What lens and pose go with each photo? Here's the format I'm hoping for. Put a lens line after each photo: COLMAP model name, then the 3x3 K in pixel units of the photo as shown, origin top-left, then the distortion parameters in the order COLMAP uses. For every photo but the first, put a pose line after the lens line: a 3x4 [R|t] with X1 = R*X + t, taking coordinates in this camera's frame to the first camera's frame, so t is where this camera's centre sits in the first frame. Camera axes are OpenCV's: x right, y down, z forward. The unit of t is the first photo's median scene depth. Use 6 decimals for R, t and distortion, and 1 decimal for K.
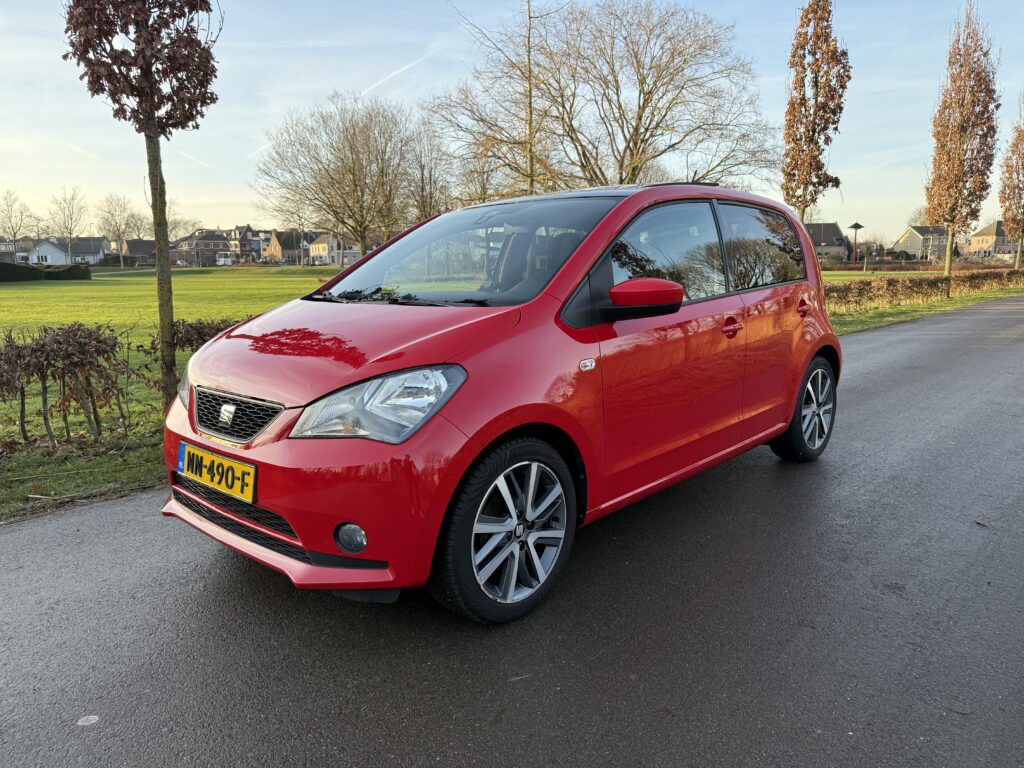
lens RADIAL K [[731.7, 0, 509.5], [0, 731.7, 387.7], [0, 0, 1]] dist [-0.001218, -0.008501]
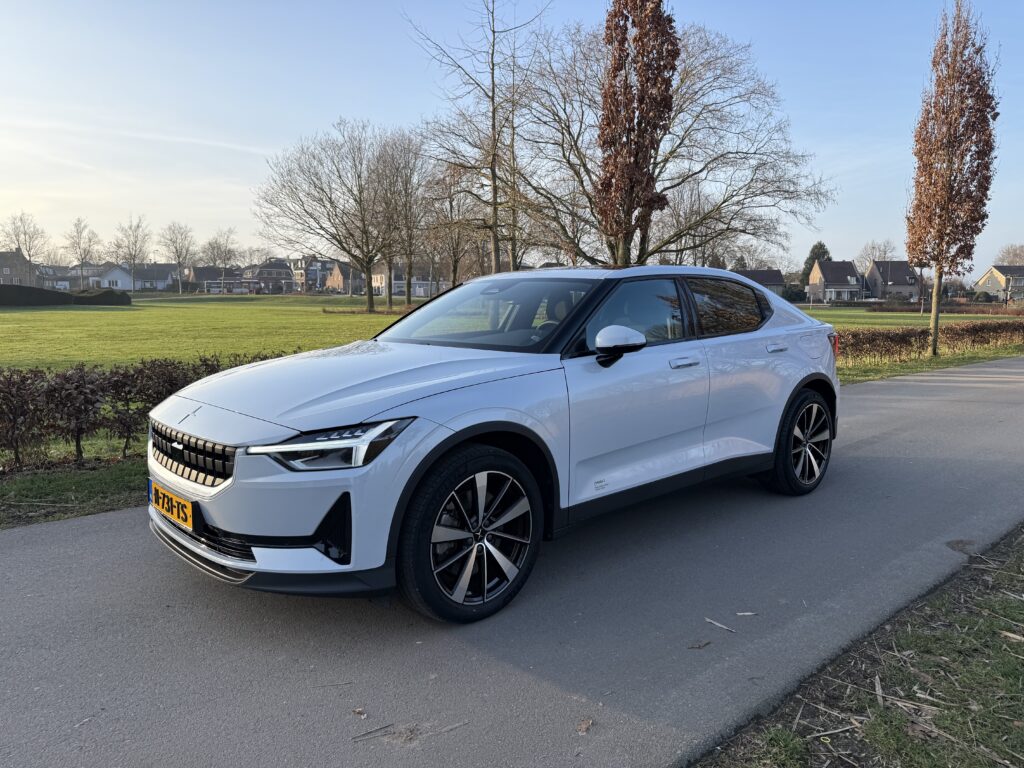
lens RADIAL K [[731.7, 0, 514.0], [0, 731.7, 379.3], [0, 0, 1]] dist [-0.001218, -0.008501]
pose [[0.994991, 0.030774, -0.095107, 0.093339], [-0.035918, 0.997956, -0.052854, -0.016428], [0.093286, 0.056005, 0.994063, 0.072832]]
